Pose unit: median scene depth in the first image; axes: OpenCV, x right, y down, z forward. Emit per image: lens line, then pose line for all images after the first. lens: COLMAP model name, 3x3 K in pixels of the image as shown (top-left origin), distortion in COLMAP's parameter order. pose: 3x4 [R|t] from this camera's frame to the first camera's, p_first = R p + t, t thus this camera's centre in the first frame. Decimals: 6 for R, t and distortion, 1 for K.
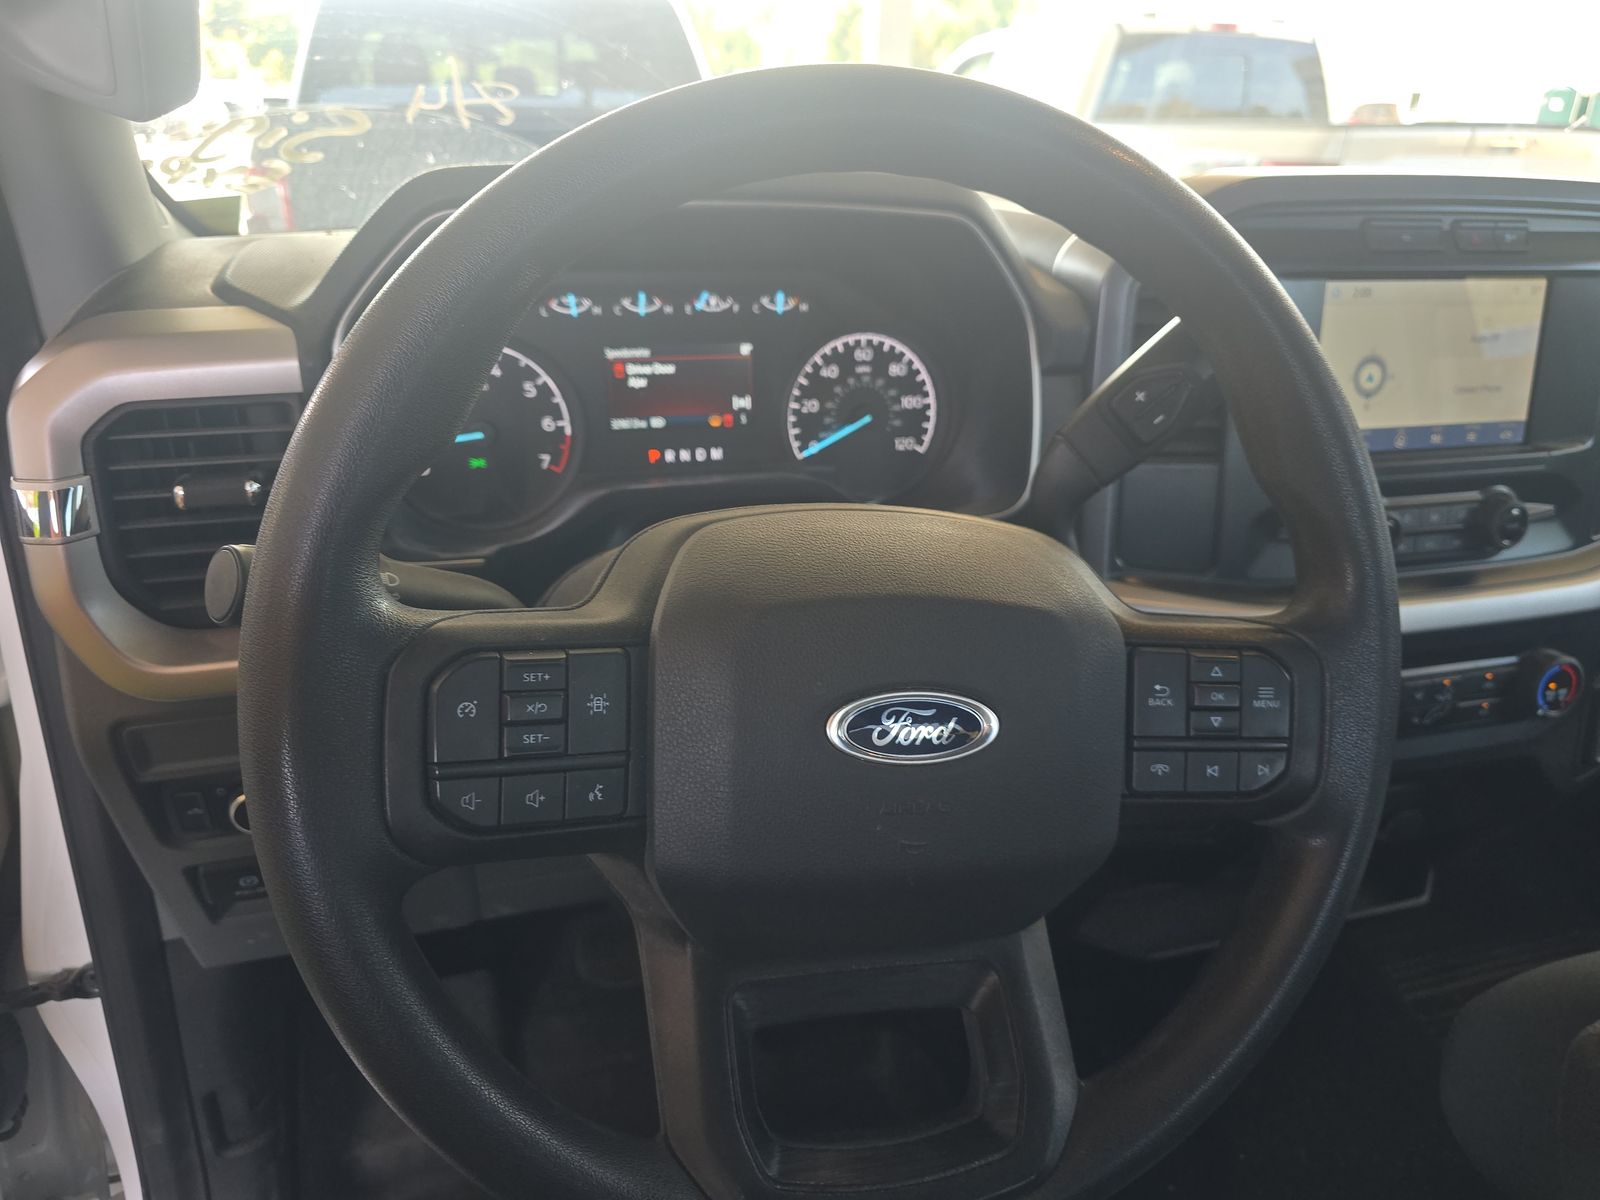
lens RADIAL K [[1149.3, 0, 800.0], [0, 1149.3, 600.0], [0, 0, 1]] dist [-0.001290, -0.051368]
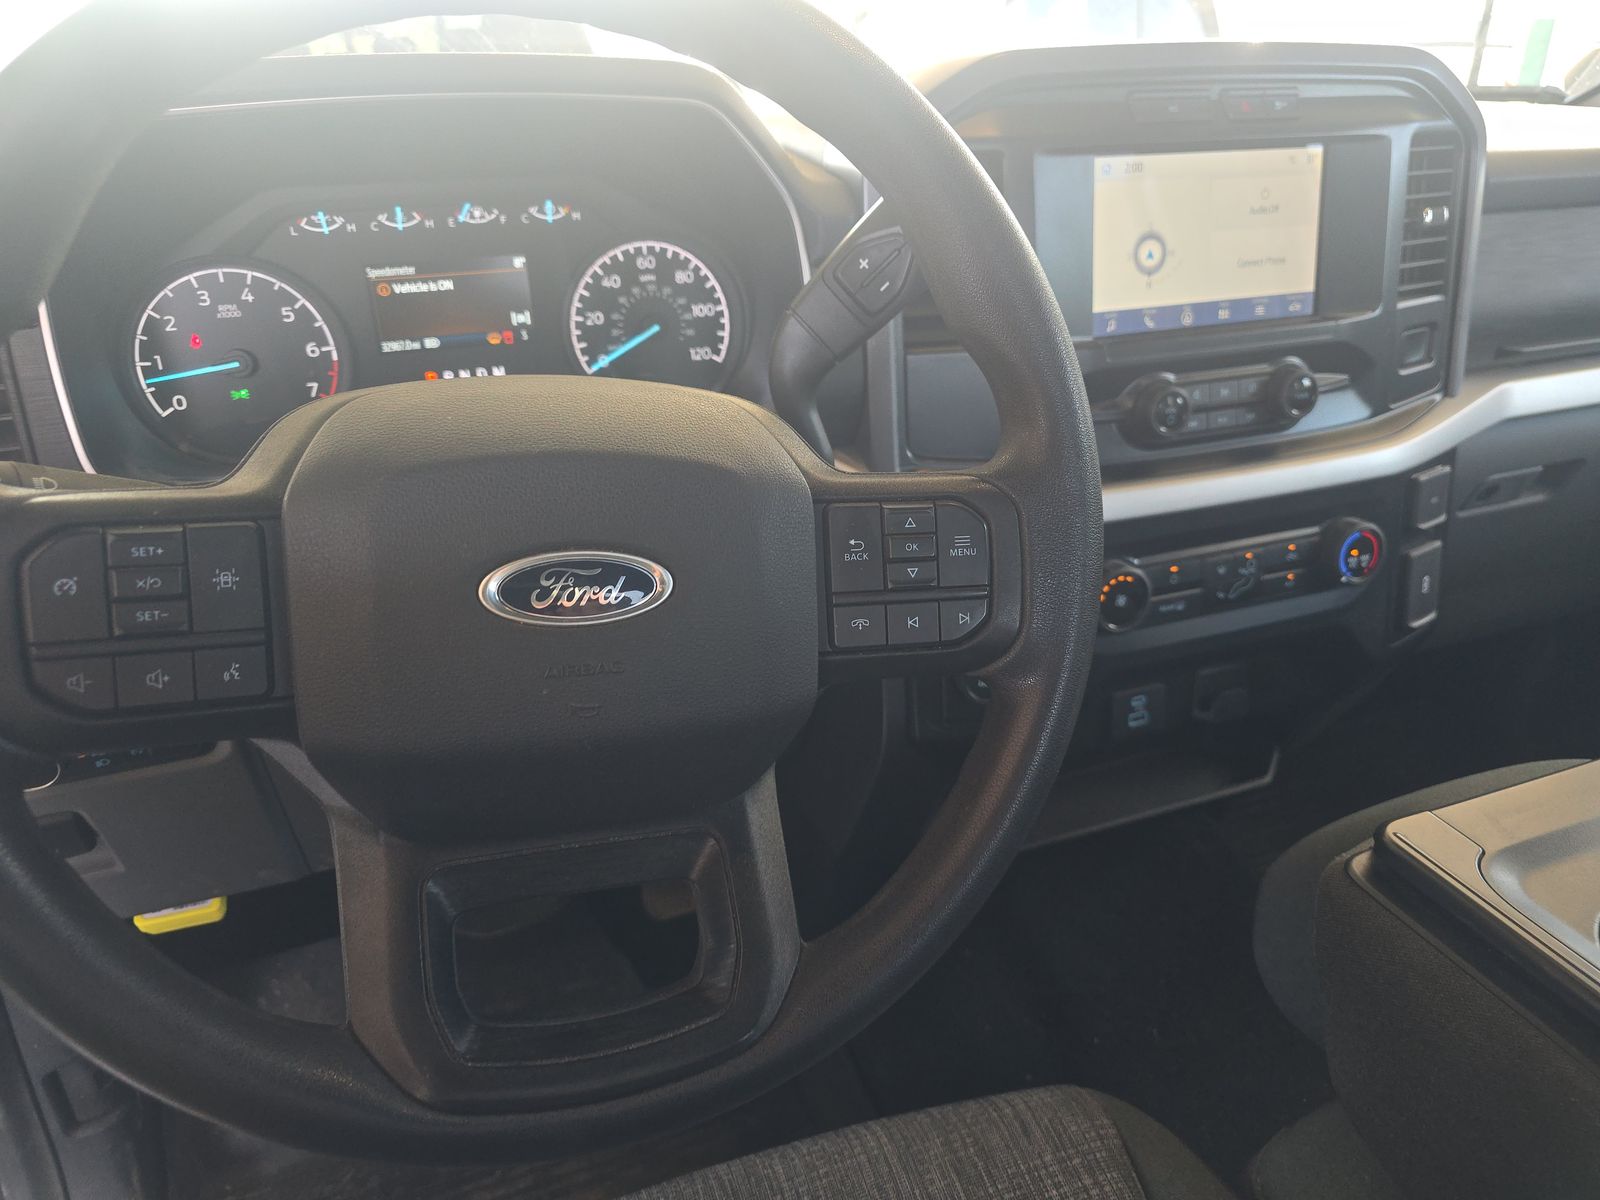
lens RADIAL K [[1163.3, 0, 782.3], [0, 1163.3, 594.5], [0, 0, 1]] dist [-0.002716, -0.044841]
pose [[0.995701, -0.072390, 0.057794, 0.095961], [0.070292, 0.996820, 0.037543, 0.040064], [-0.060328, -0.033319, 0.997622, -0.002905]]
